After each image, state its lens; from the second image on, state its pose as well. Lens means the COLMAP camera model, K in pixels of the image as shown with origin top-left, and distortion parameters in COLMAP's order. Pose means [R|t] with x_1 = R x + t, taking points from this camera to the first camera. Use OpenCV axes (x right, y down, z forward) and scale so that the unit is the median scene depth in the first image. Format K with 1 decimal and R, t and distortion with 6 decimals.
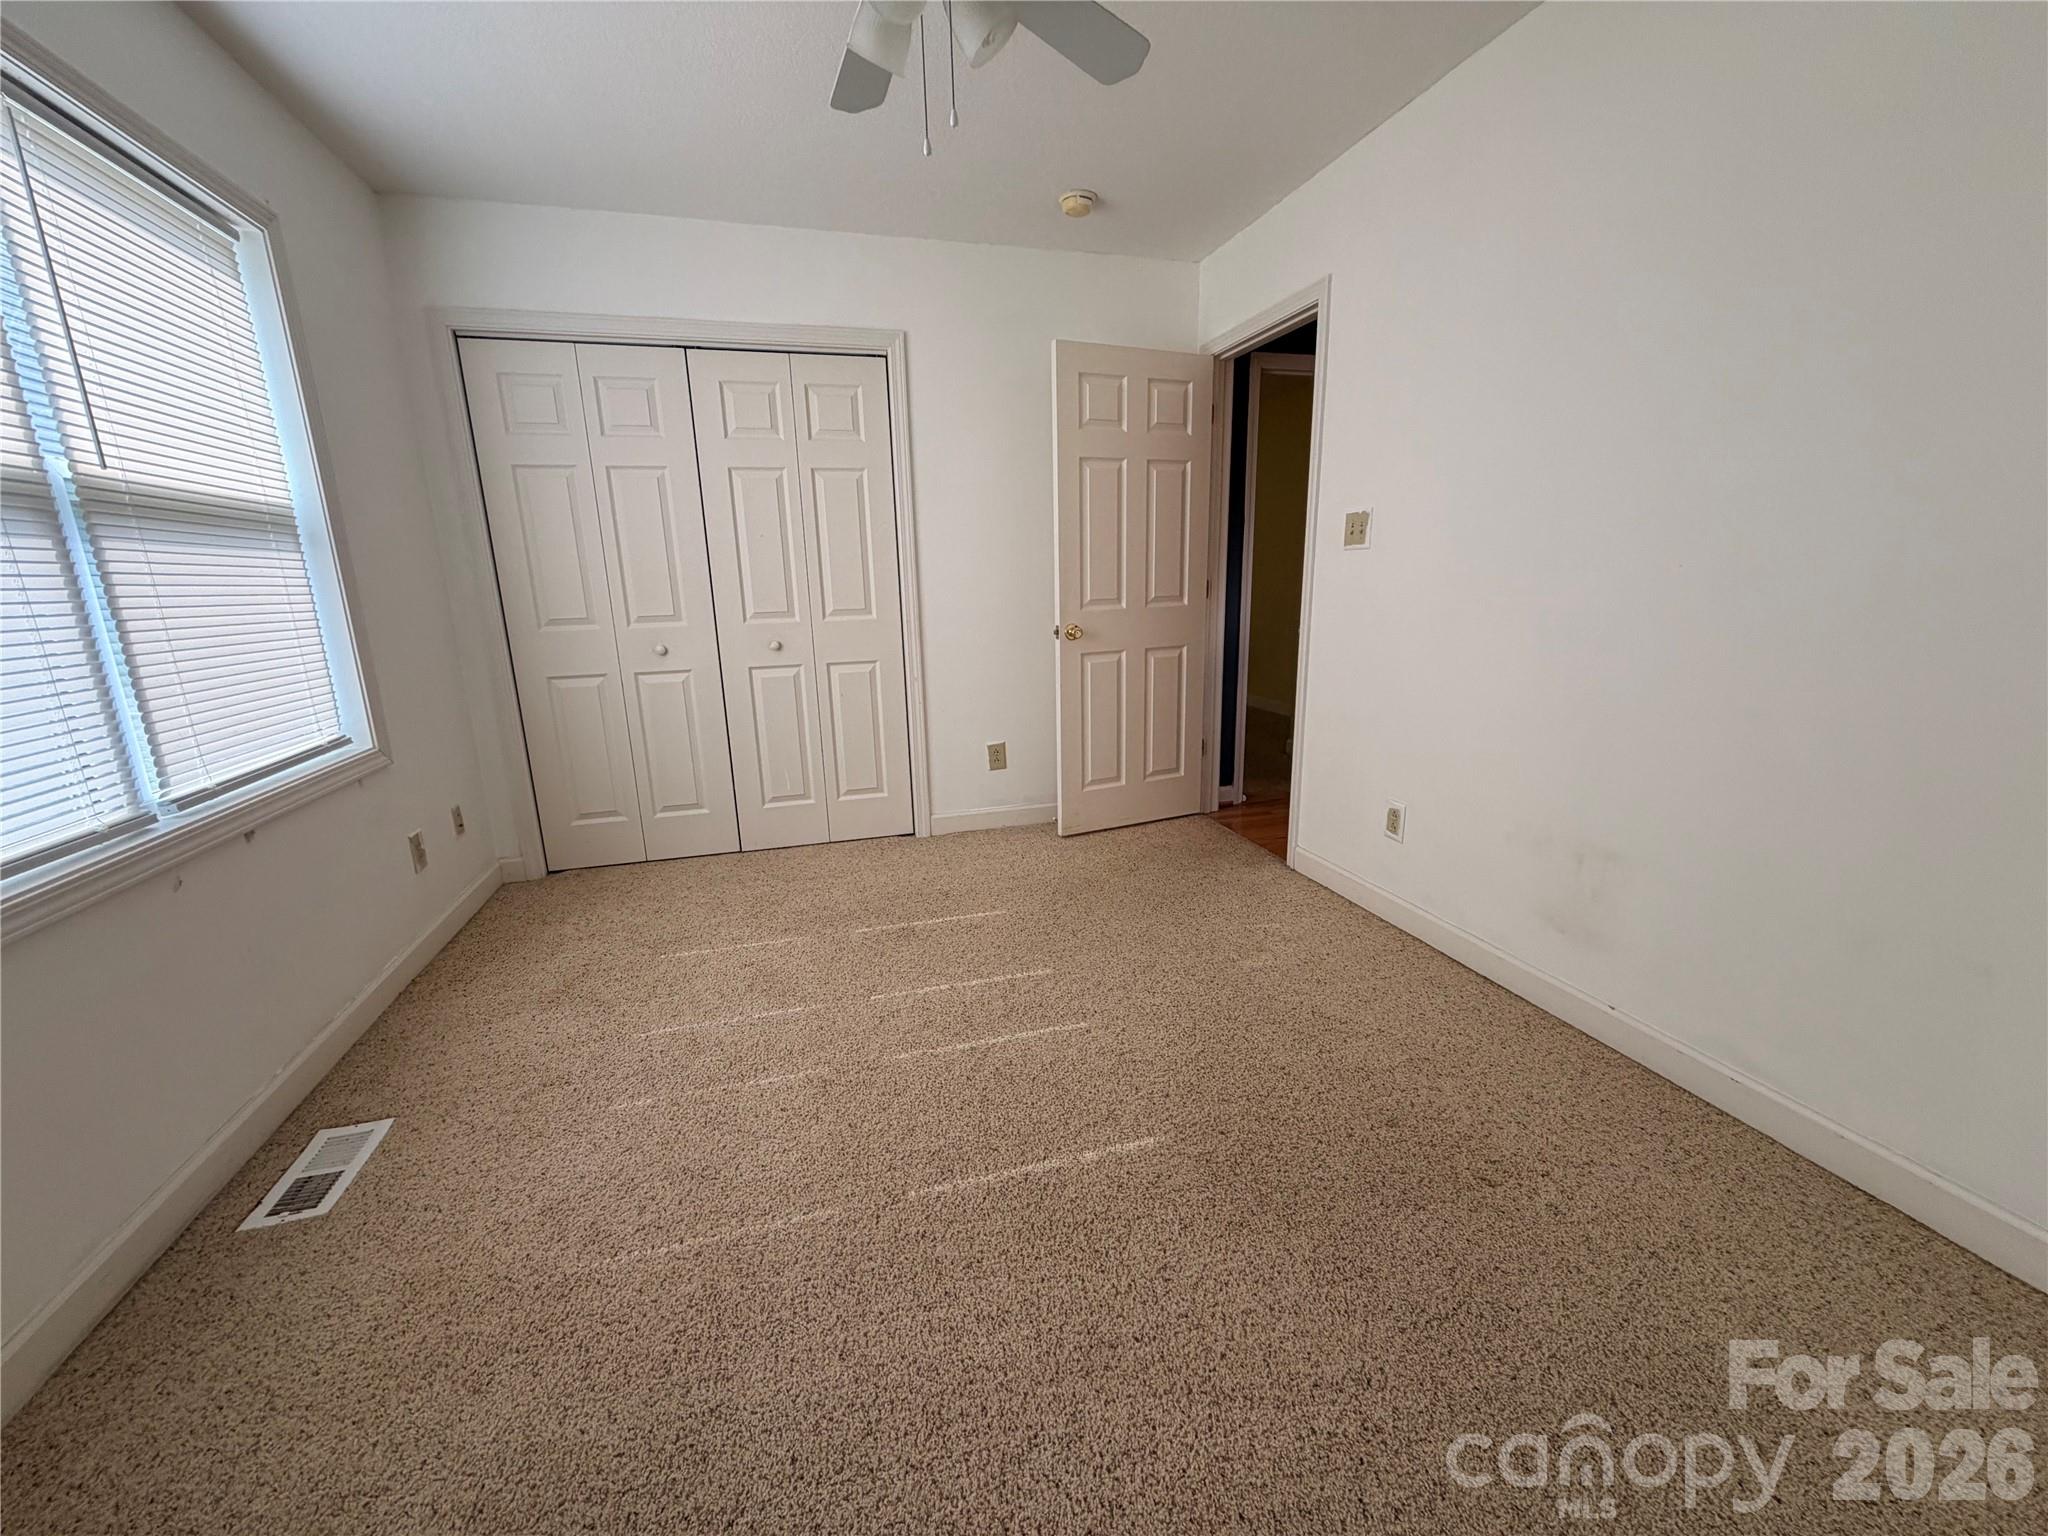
lens RADIAL K [[812.4, 0, 1017.0], [0, 812.4, 771.9], [0, 0, 1]] dist [0.000542, 0.000199]
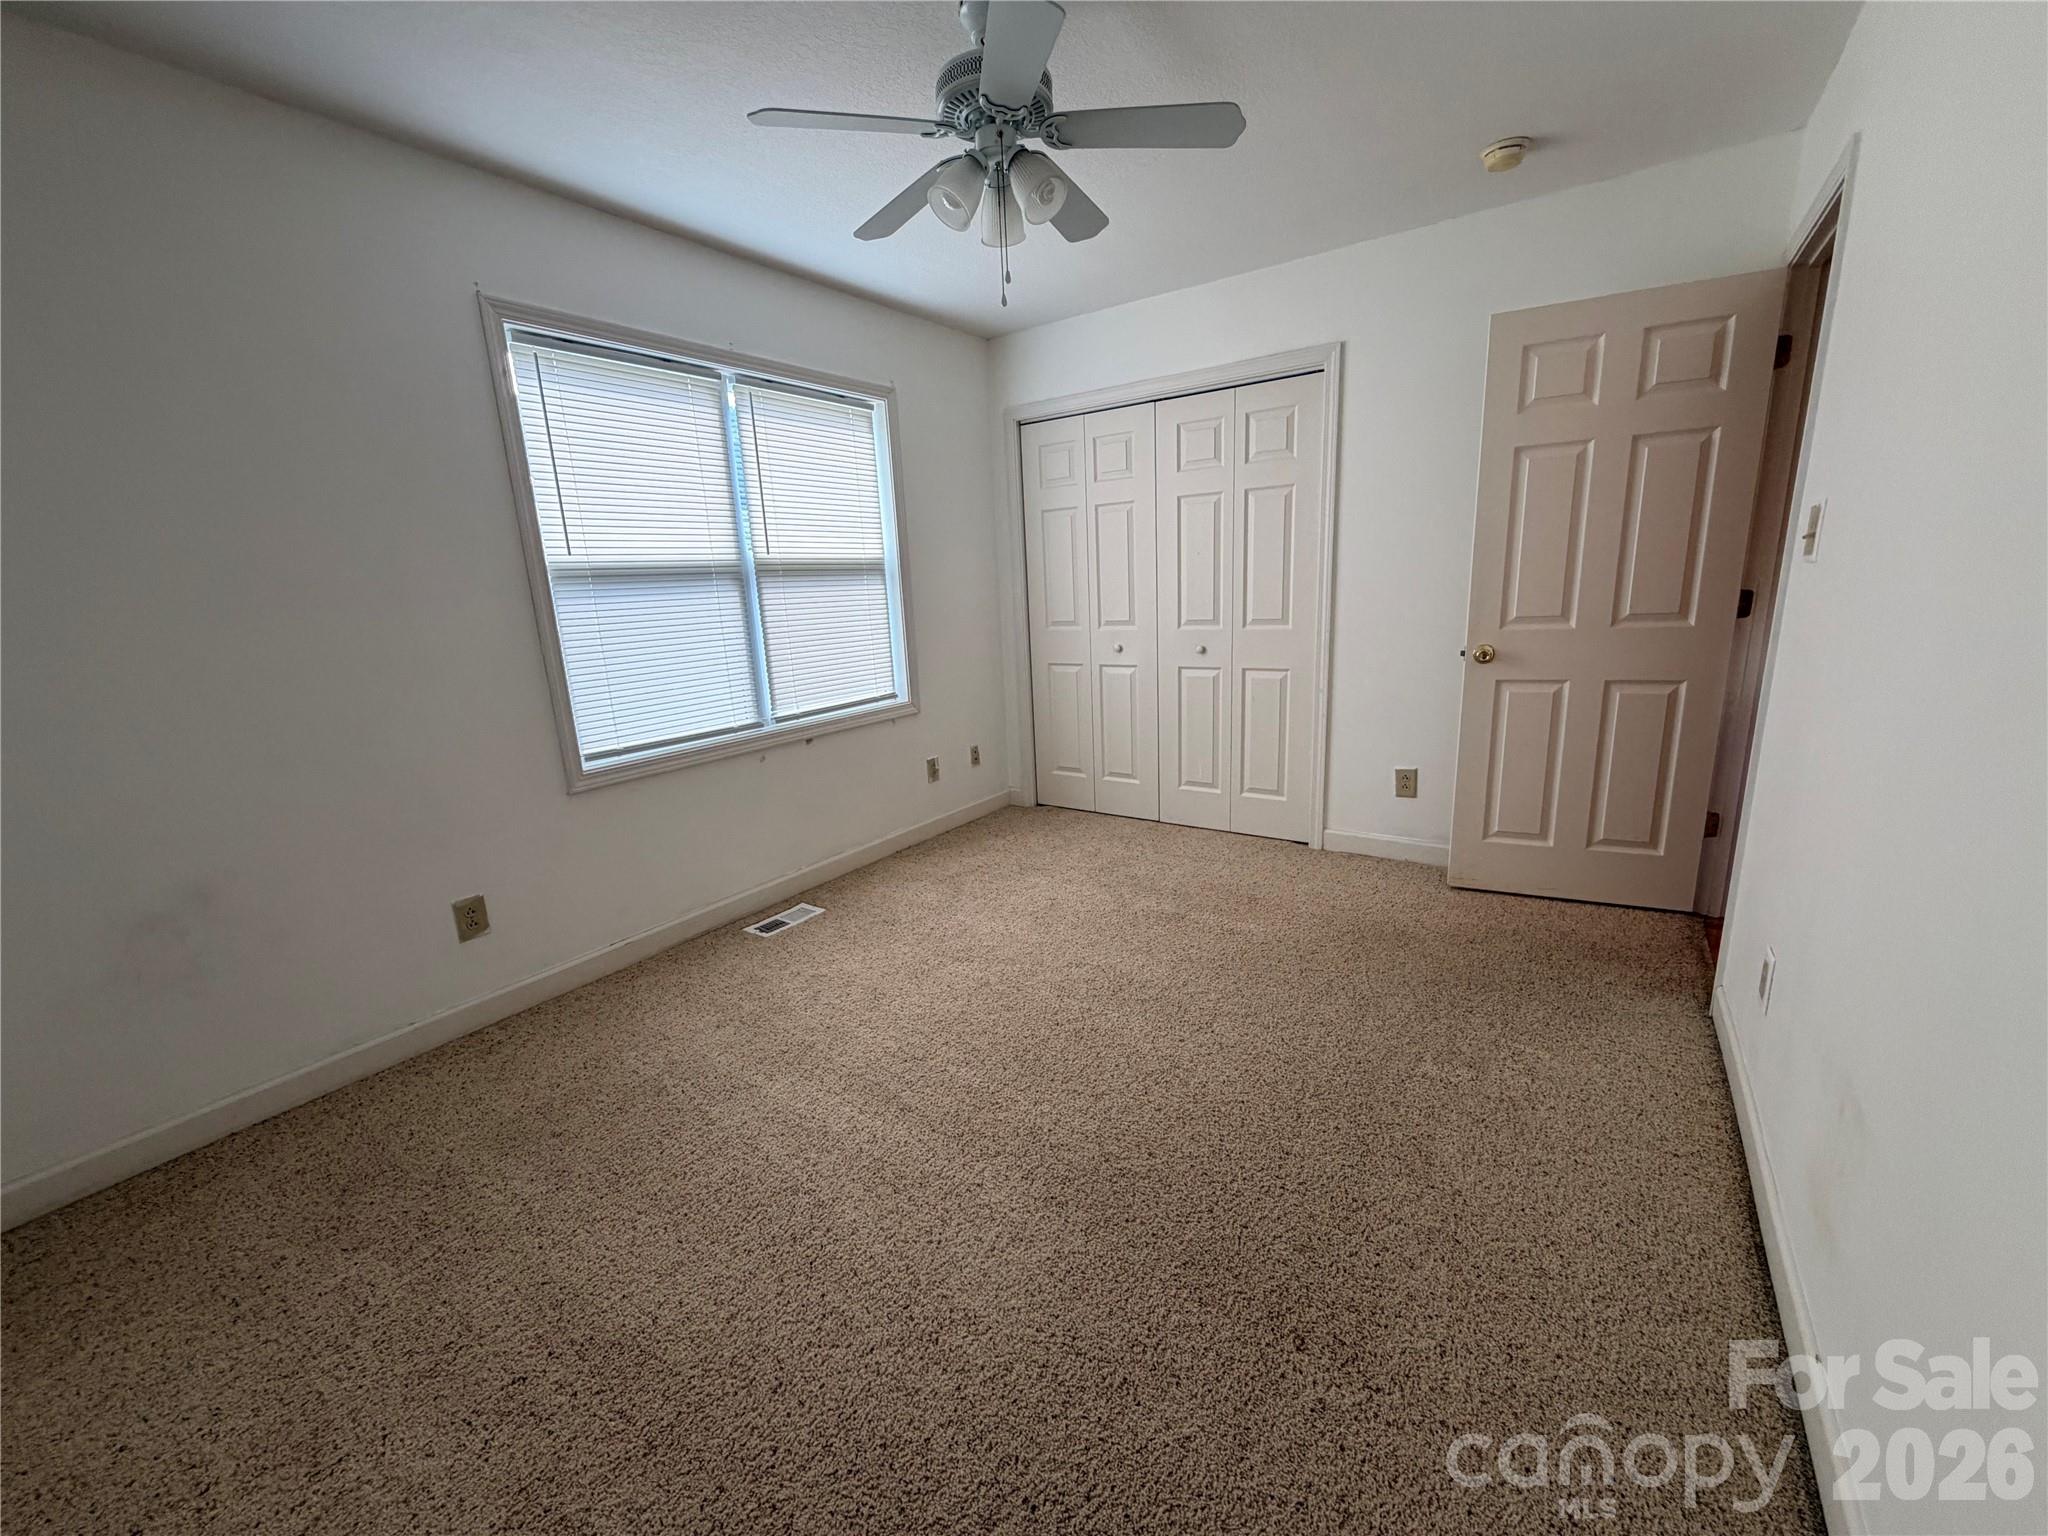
lens RADIAL K [[812.4, 0, 1023.2], [0, 812.4, 772.8], [0, 0, 1]] dist [0.000542, 0.000199]
pose [[0.629829, 0.174099, -0.756971, 0.456448], [-0.153417, 0.983241, 0.098491, -0.062760], [0.761432, 0.054100, 0.645983, 0.091956]]
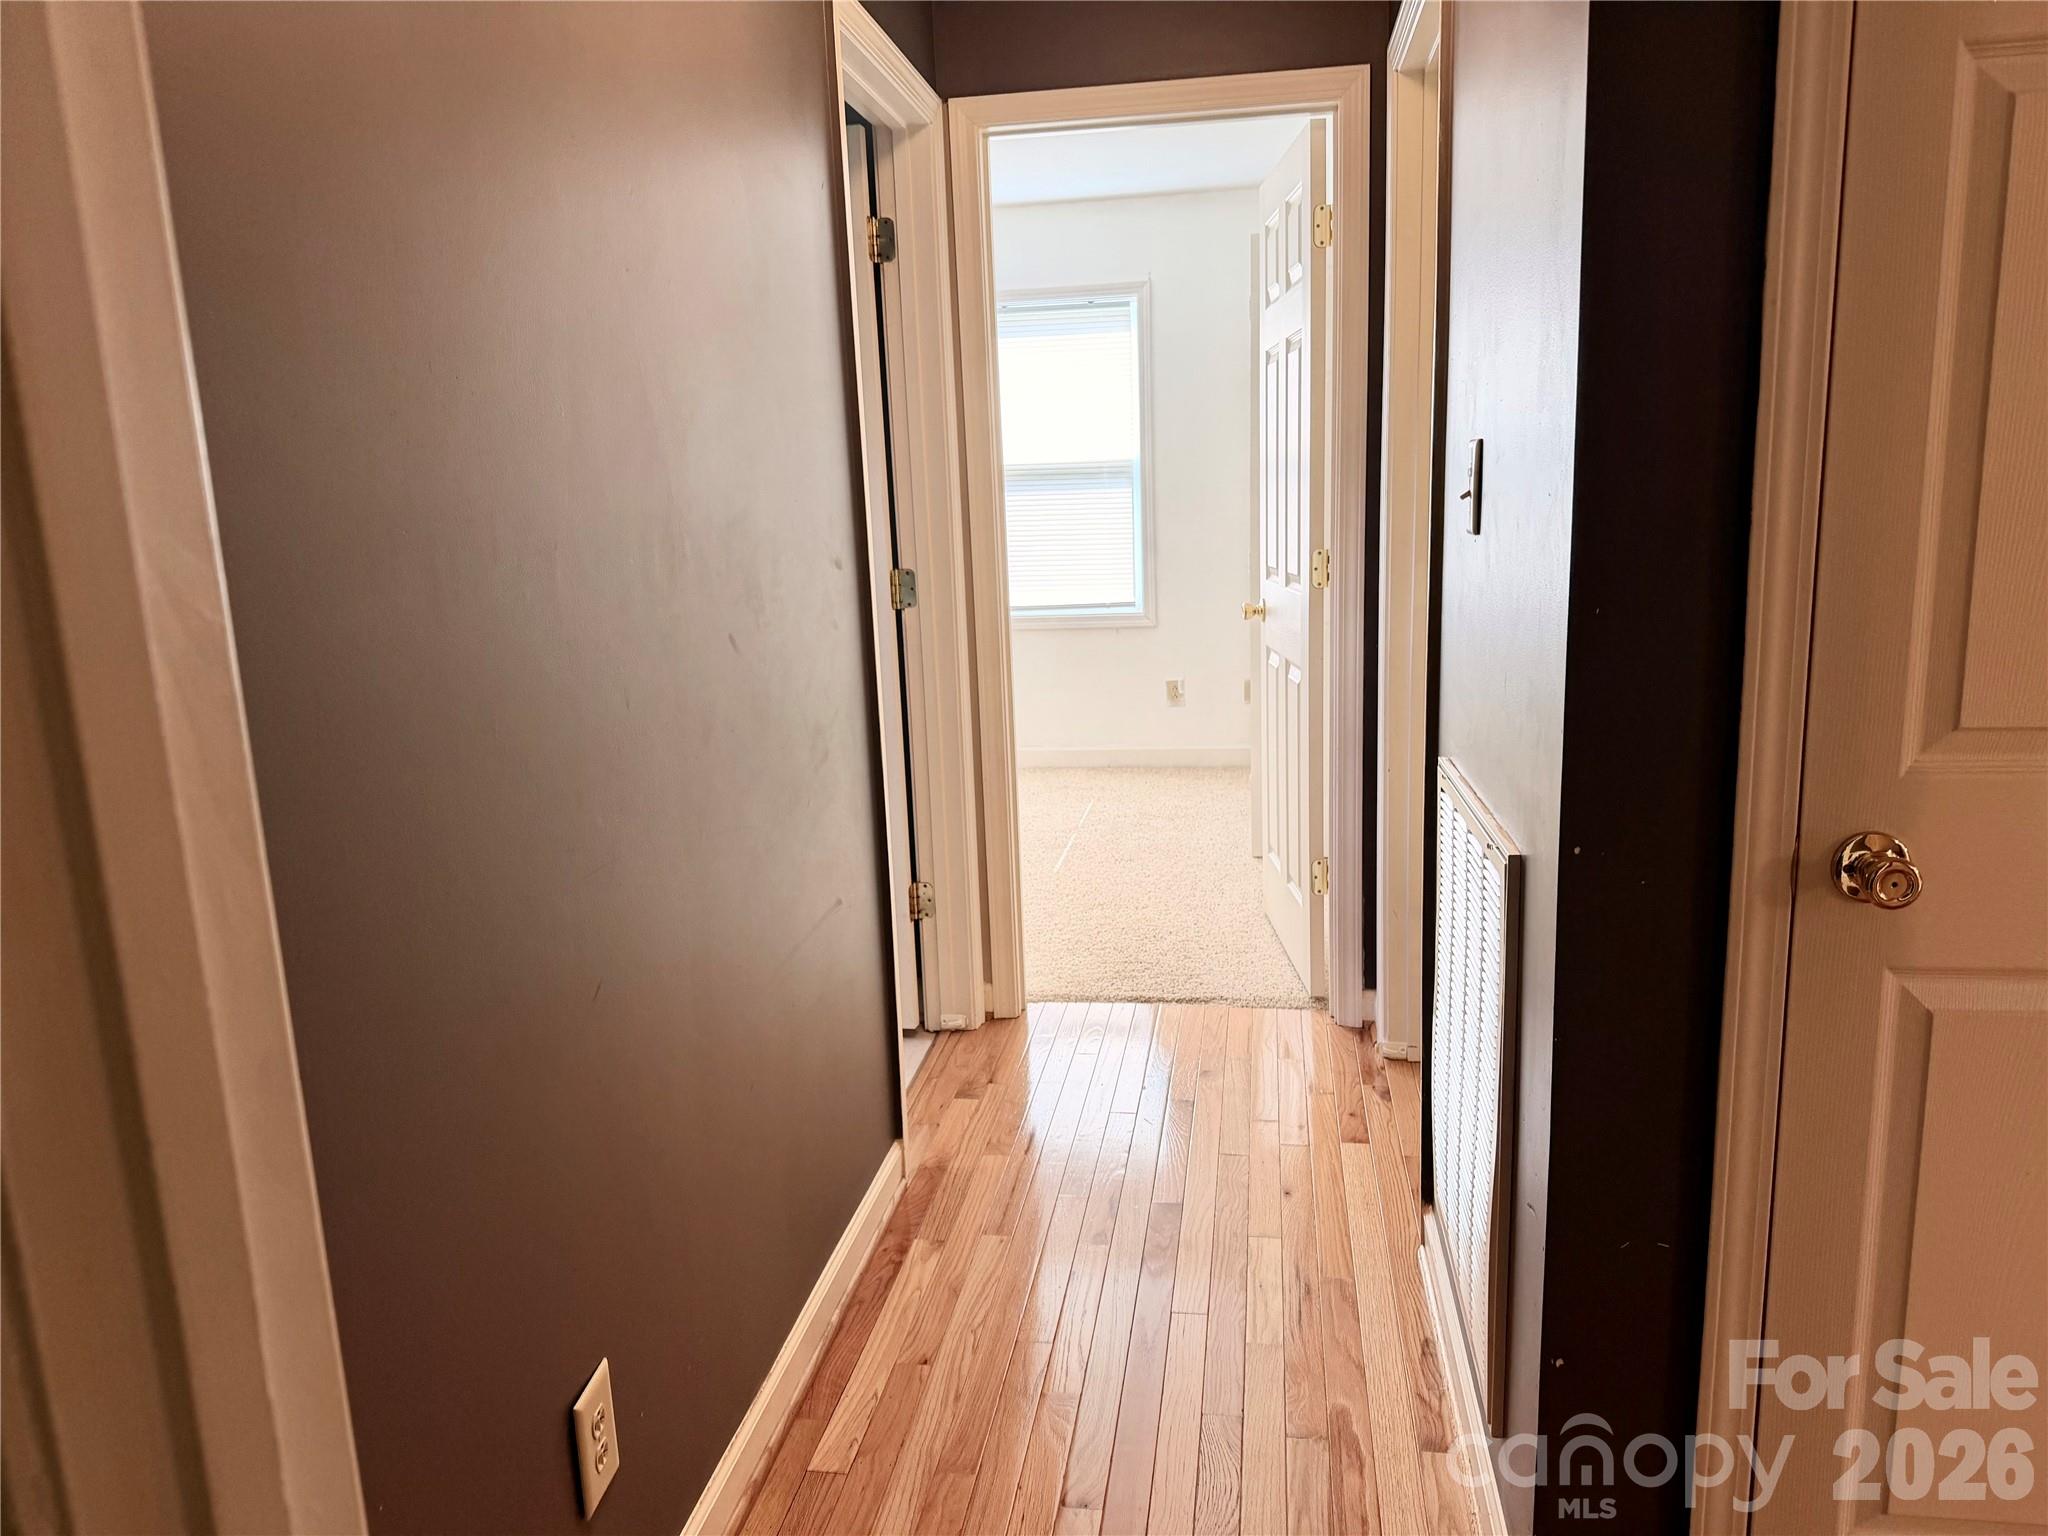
lens RADIAL K [[1424.5, 0, 1023.1], [0, 1424.5, 770.8], [0, 0, 1]] dist [0.078671, -0.098593]
pose [[-0.415370, 0.217571, -0.883250, 1.273849], [-0.167744, 0.936003, 0.309451, -0.399953], [0.894052, 0.276697, -0.352292, 1.343307]]
